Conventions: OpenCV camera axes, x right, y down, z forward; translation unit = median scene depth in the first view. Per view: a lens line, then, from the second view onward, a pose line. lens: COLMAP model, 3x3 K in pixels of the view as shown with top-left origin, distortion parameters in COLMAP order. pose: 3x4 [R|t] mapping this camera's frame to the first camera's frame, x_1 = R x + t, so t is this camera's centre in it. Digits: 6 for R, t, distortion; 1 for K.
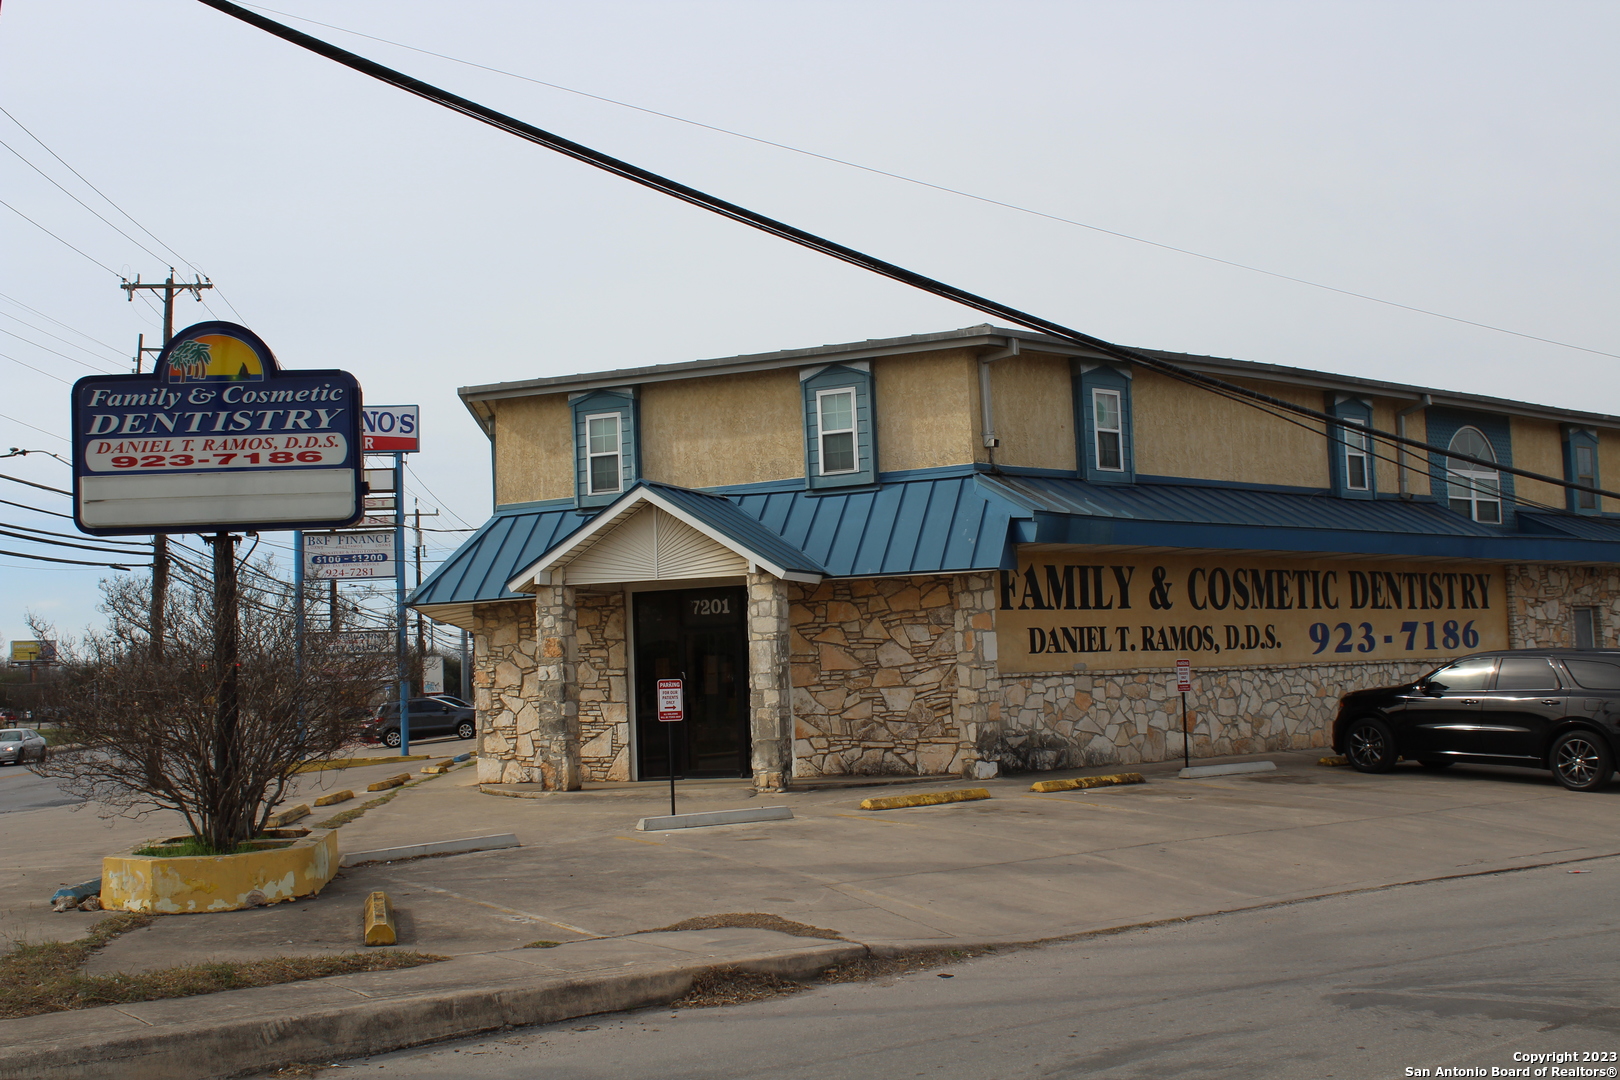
lens RADIAL K [[1852.5, 0, 810.0], [0, 1852.5, 540.0], [0, 0, 1]] dist [-0.088712, -0.014165]
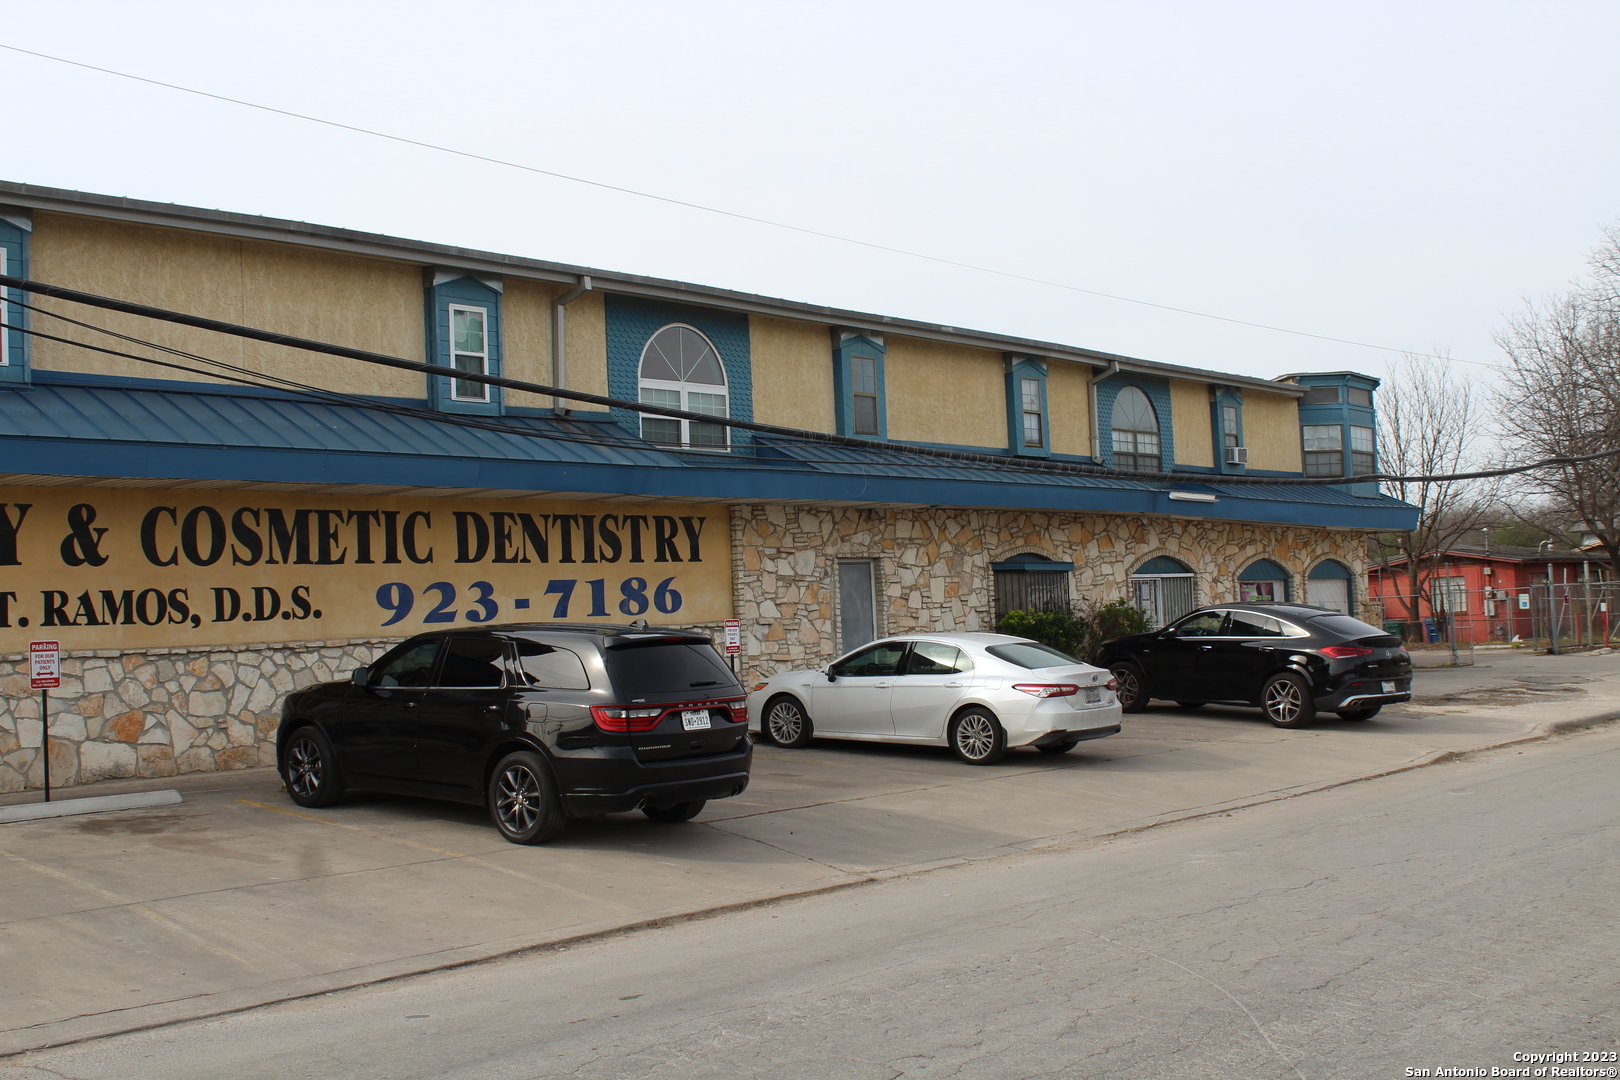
lens RADIAL K [[1852.5, 0, 810.0], [0, 1852.5, 540.0], [0, 0, 1]] dist [-0.088712, -0.014165]
pose [[0.982567, -0.004698, 0.185850, 0.303802], [-0.000072, 0.999671, 0.025656, 0.009434], [-0.185909, -0.025222, 0.982243, 0.253724]]
